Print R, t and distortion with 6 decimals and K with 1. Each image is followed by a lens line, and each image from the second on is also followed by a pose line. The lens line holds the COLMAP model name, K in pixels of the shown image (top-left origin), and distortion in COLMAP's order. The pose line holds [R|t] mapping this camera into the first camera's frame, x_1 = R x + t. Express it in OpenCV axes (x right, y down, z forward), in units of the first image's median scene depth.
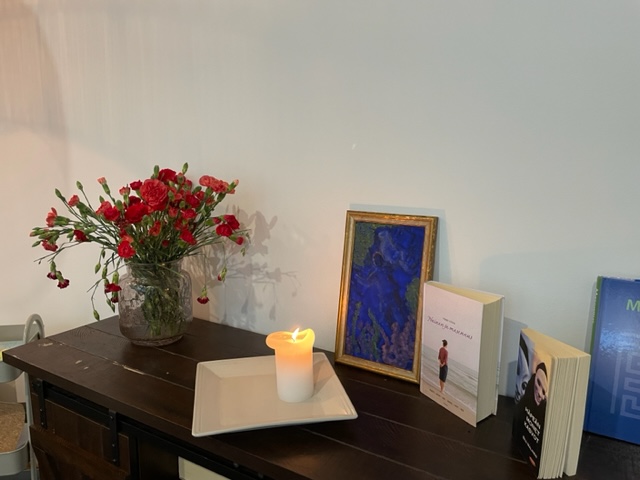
lens RADIAL K [[485.6, 0, 320.9], [0, 485.6, 241.5], [0, 0, 1]] dist [0.062738, -0.009679]
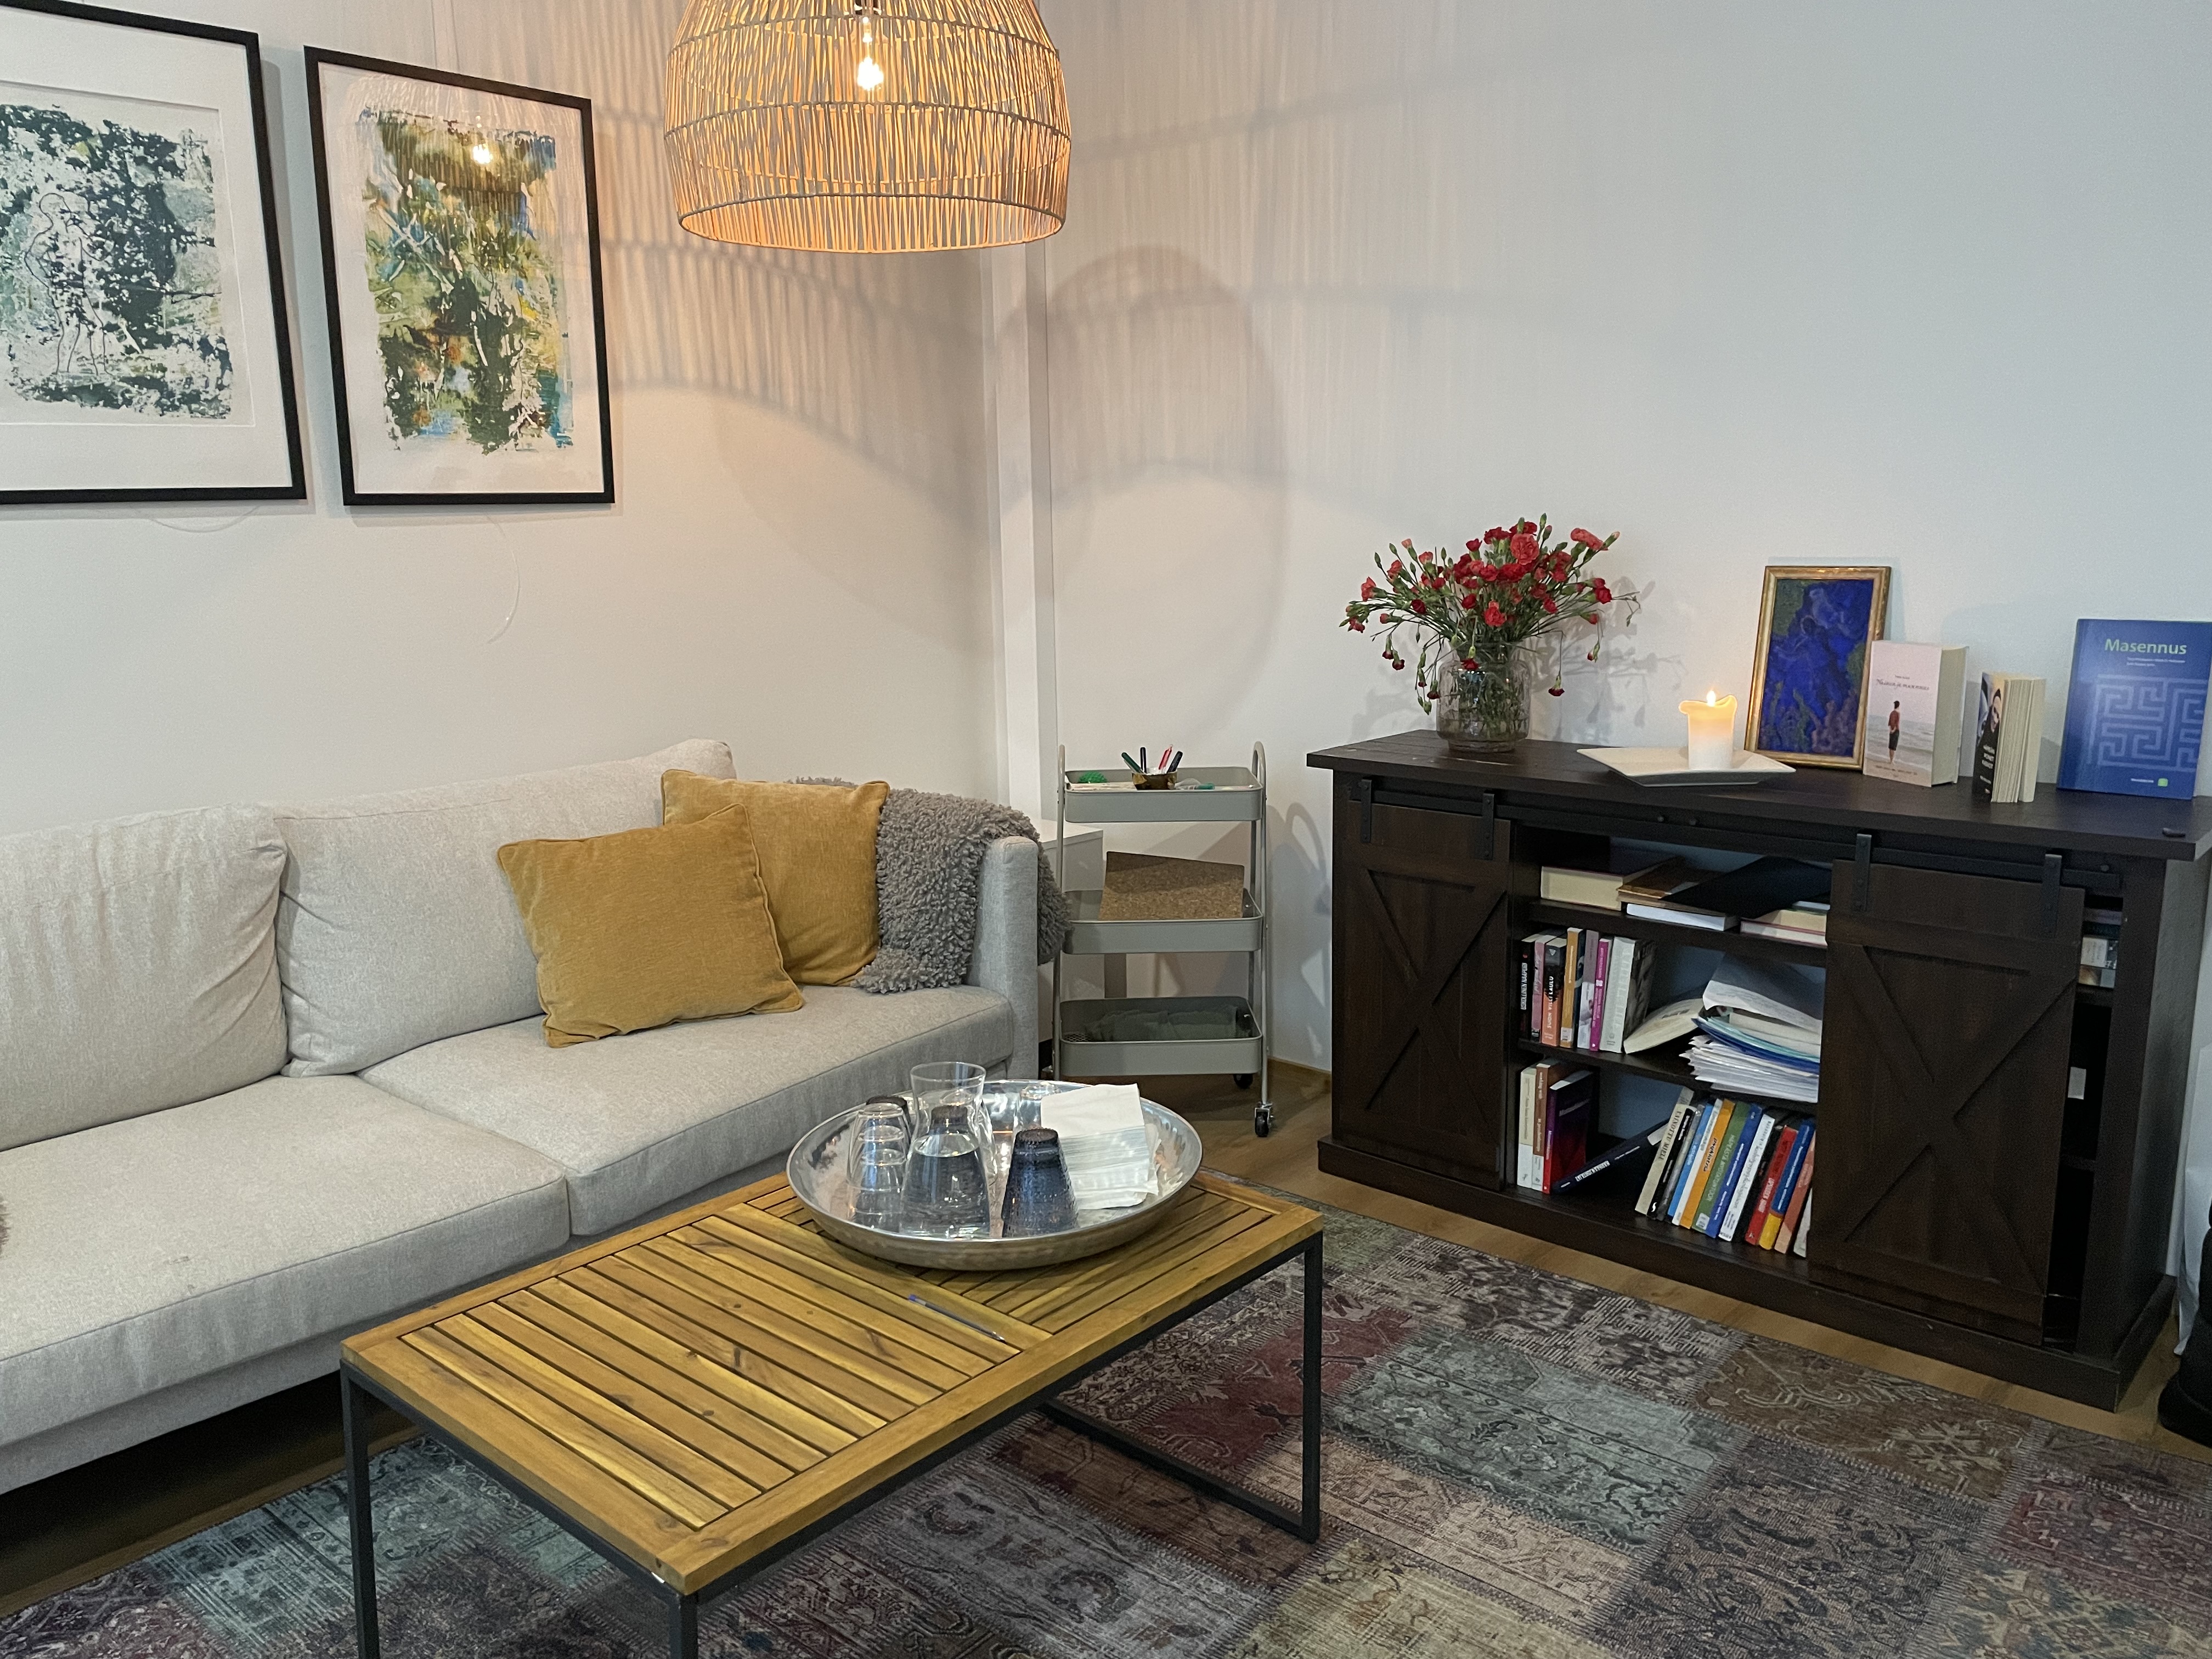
lens RADIAL K [[1678.3, 0, 1099.4], [0, 1678.3, 828.9], [0, 0, 1]] dist [0.062738, -0.009679]
pose [[0.981712, 0.007491, -0.190223, -0.494012], [-0.003910, 0.999808, 0.019195, 0.322685], [0.190331, -0.018100, 0.981553, -1.974695]]
